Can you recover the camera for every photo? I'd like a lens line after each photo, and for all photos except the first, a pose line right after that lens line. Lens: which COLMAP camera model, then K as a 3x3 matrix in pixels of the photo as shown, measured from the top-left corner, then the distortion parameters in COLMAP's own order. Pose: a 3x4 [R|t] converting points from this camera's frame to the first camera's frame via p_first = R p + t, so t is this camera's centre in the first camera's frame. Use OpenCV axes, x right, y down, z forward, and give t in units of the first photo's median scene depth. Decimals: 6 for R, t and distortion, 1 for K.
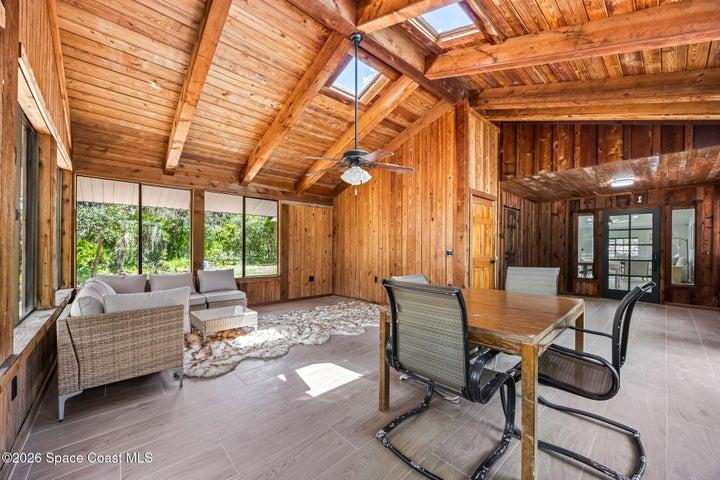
lens RADIAL K [[275.6, 0, 359.5], [0, 275.6, 249.6], [0, 0, 1]] dist [-0.001532, -0.000315]
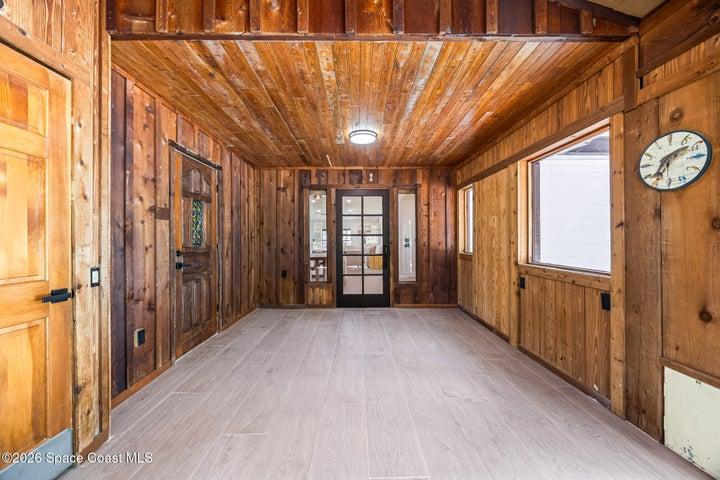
lens RADIAL K [[276.2, 0, 358.3], [0, 276.2, 242.8], [0, 0, 1]] dist [-0.001577, -0.000046]
pose [[0.665000, -0.017171, 0.746646, 0.385429], [0.012019, 0.999852, 0.012290, -0.004902], [-0.746747, 0.000801, 0.665108, 0.482501]]
